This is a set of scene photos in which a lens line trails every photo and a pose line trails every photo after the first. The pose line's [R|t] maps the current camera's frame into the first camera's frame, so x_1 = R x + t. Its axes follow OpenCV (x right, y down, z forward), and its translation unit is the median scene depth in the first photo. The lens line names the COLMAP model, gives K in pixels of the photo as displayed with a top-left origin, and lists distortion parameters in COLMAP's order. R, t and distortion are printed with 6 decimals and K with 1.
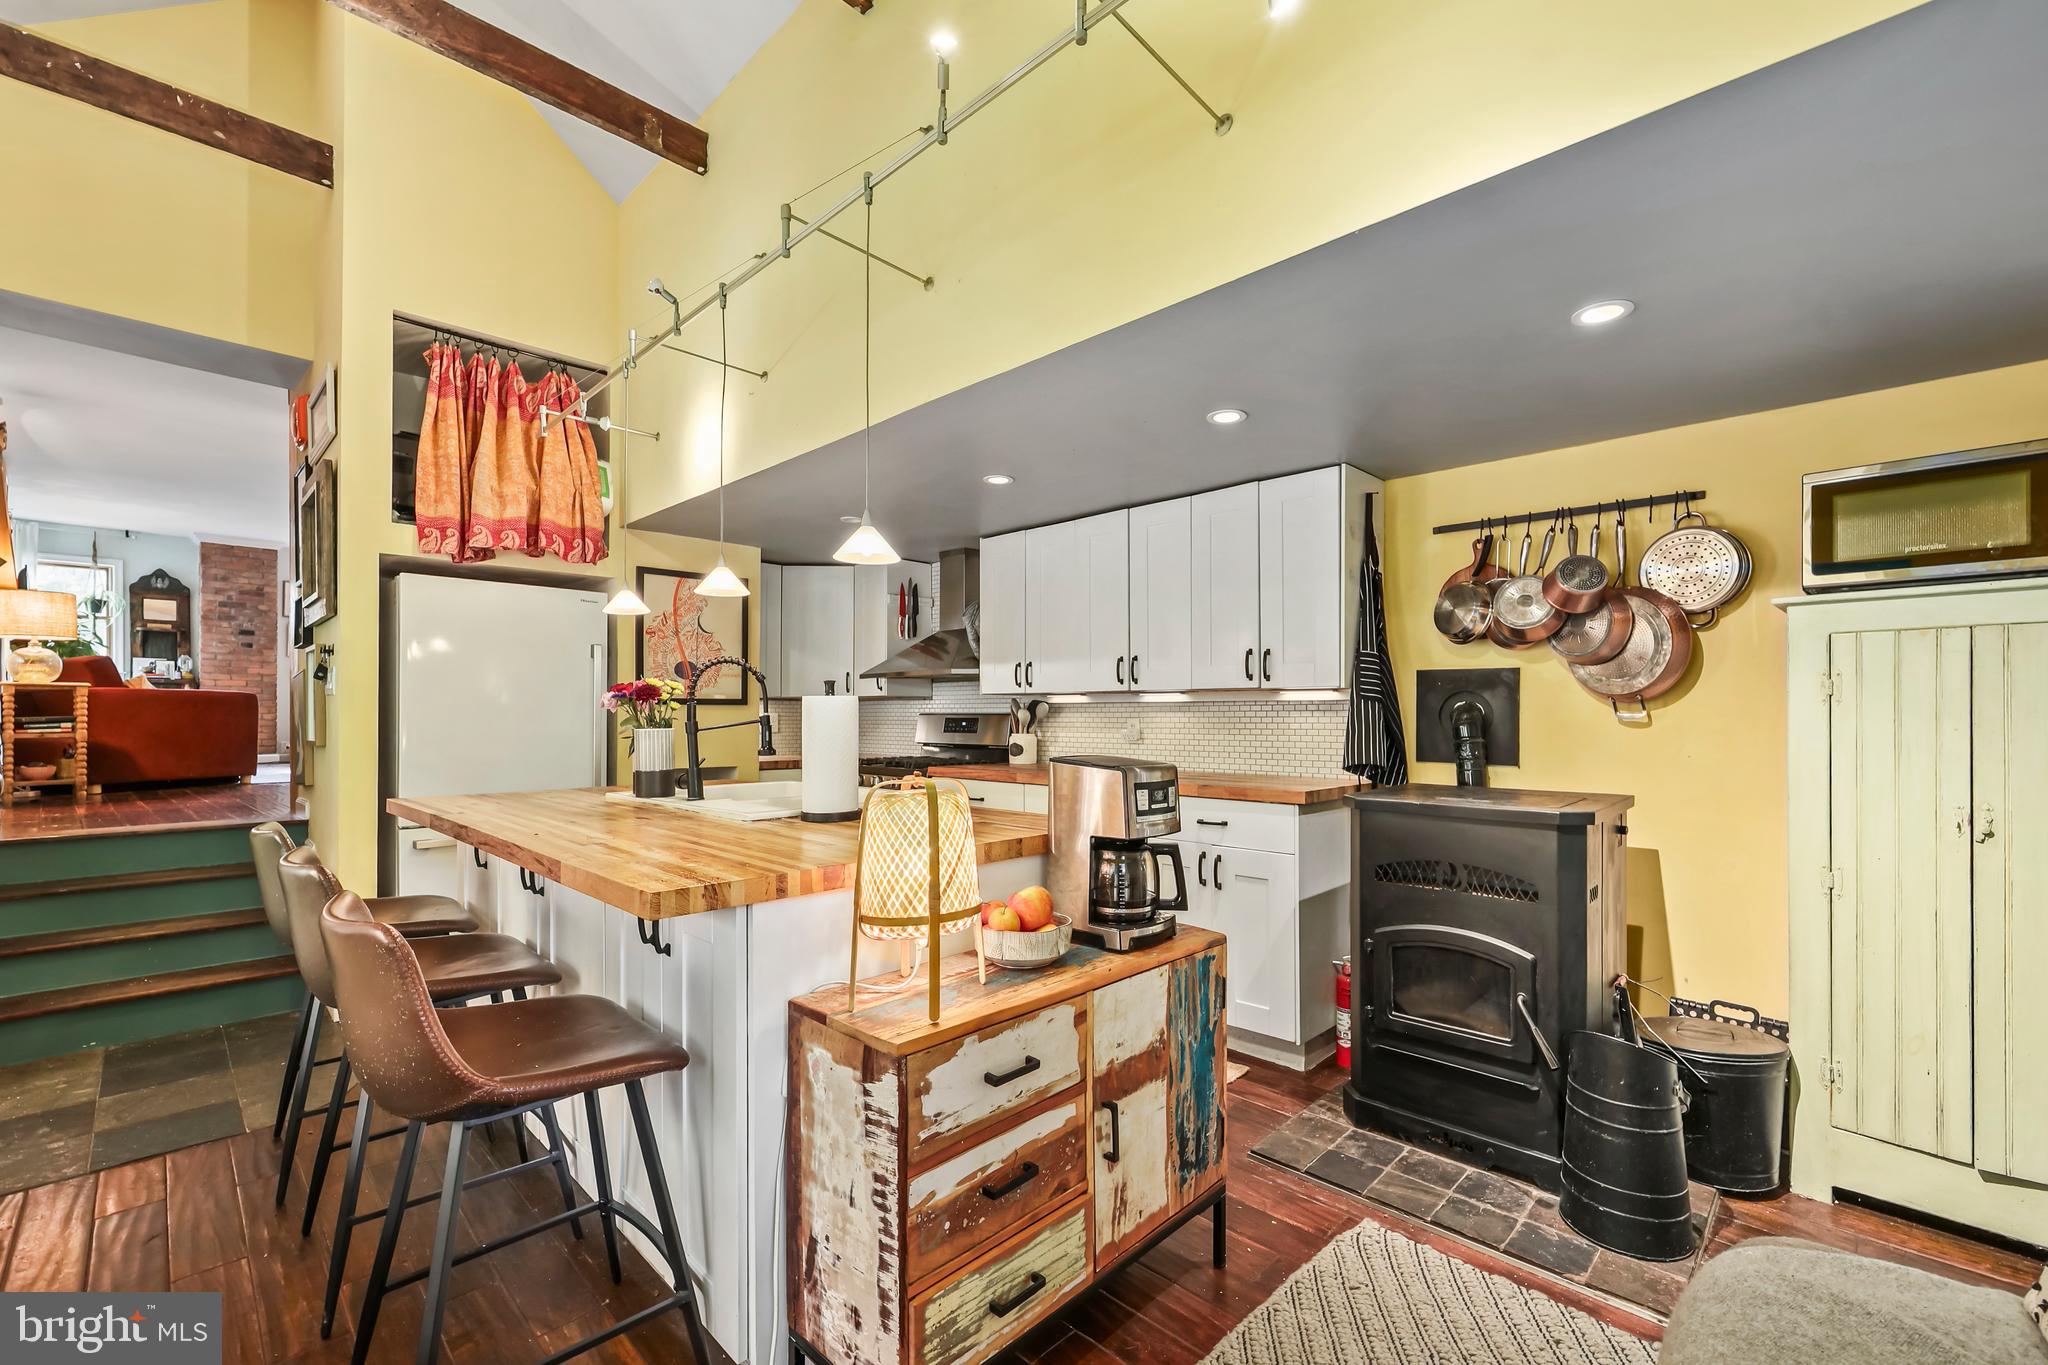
lens RADIAL K [[851.7, 0, 1028.6], [0, 851.7, 709.1], [0, 0, 1]] dist [0.000972, 0.000455]
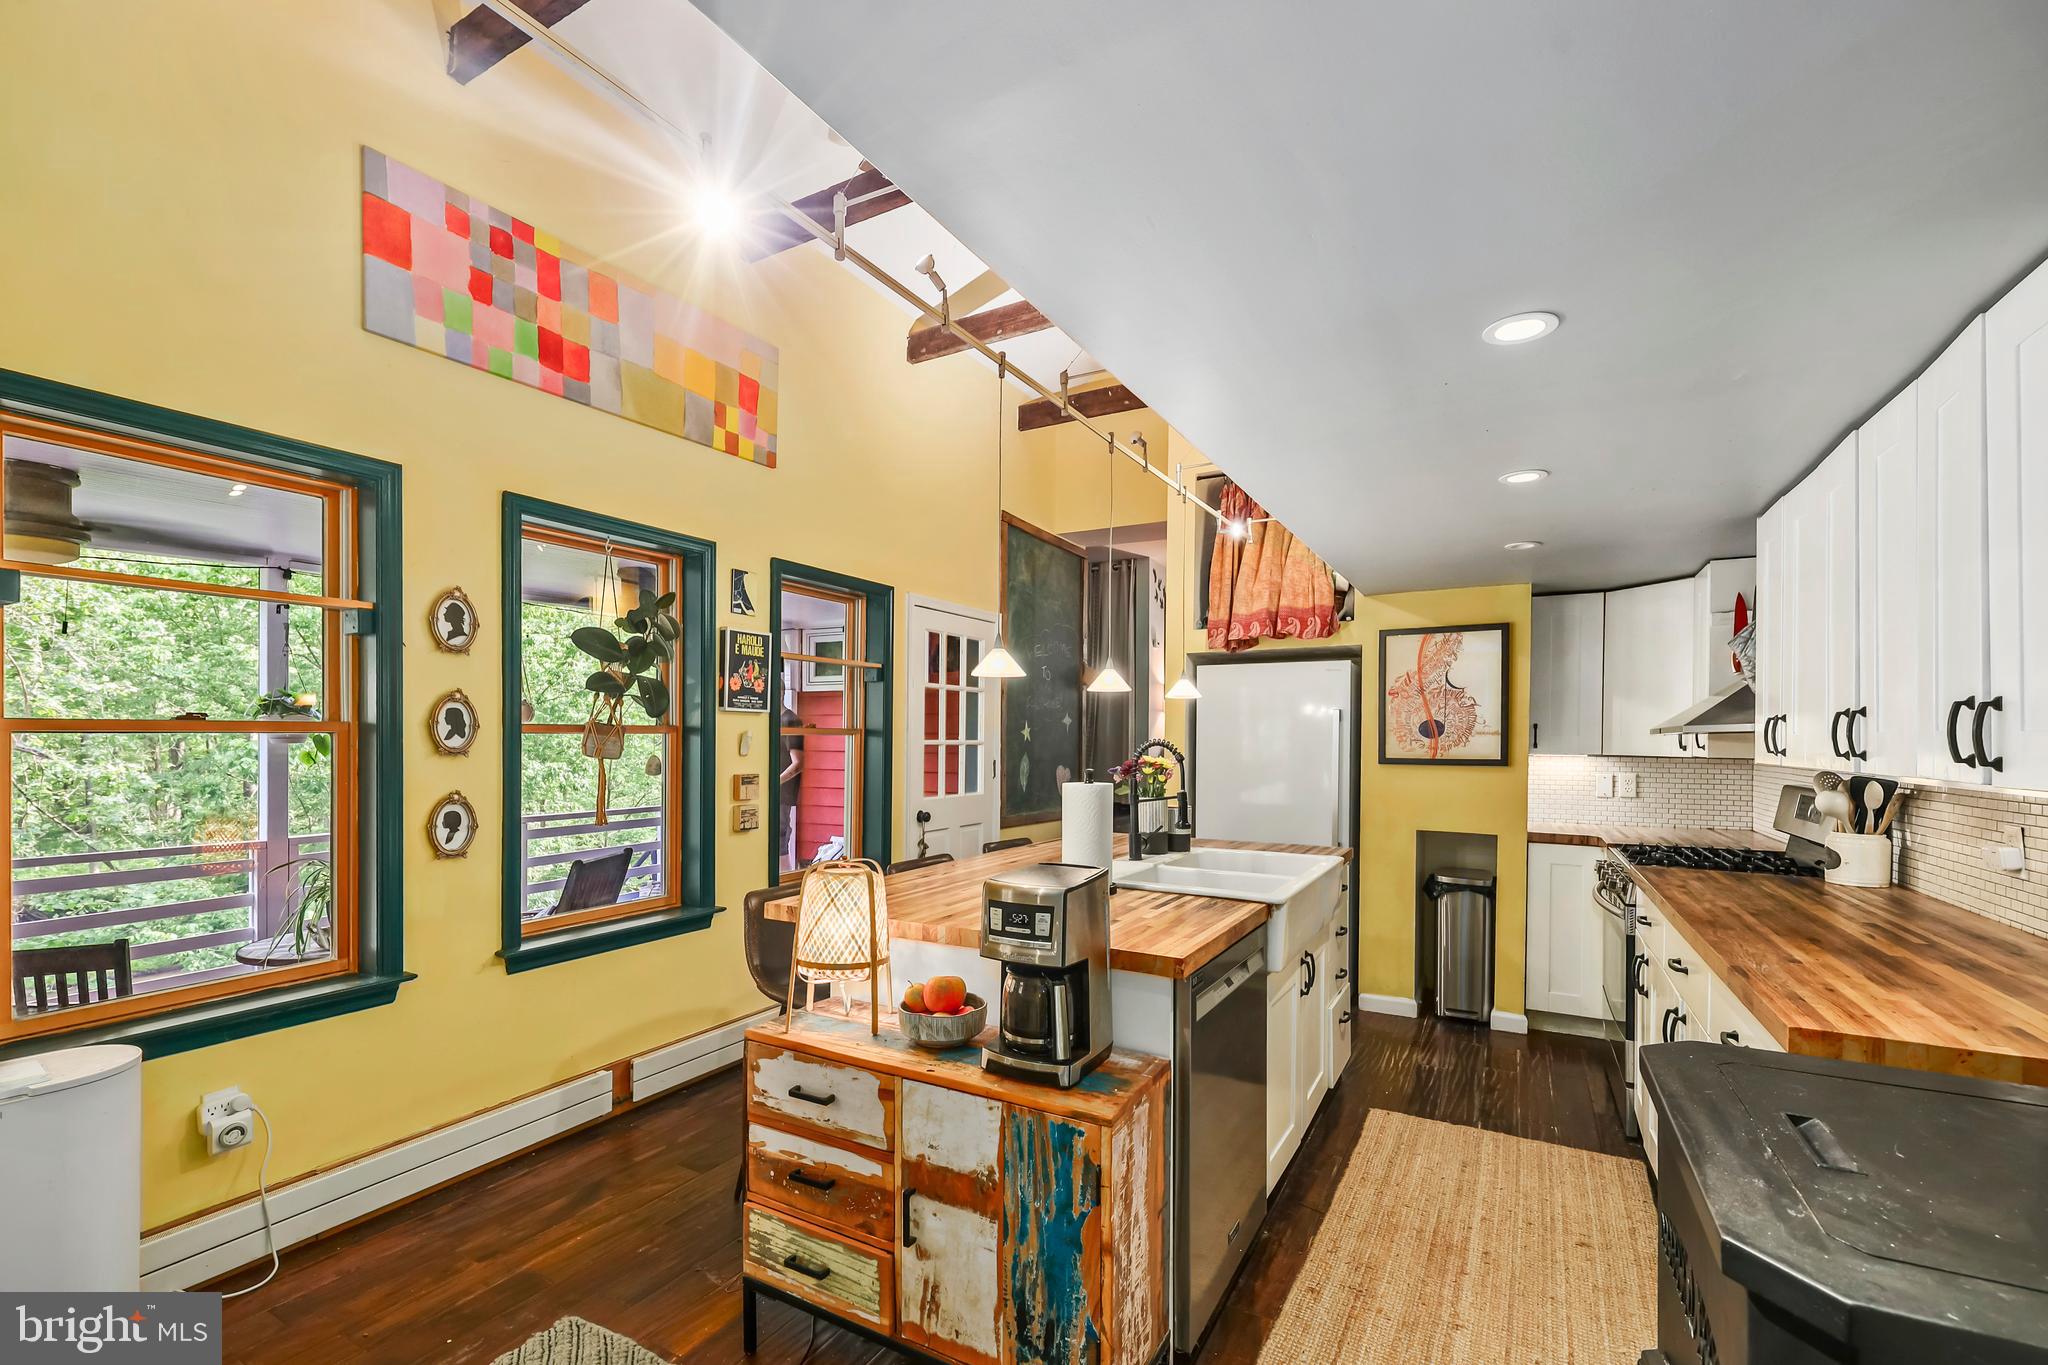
lens RADIAL K [[851.7, 0, 1030.4], [0, 851.7, 742.5], [0, 0, 1]] dist [0.000972, 0.000455]
pose [[0.272025, 0.005951, -0.962272, 1.029634], [-0.000593, 0.999982, 0.006017, -0.092335], [0.962290, -0.001066, 0.272024, 0.761694]]
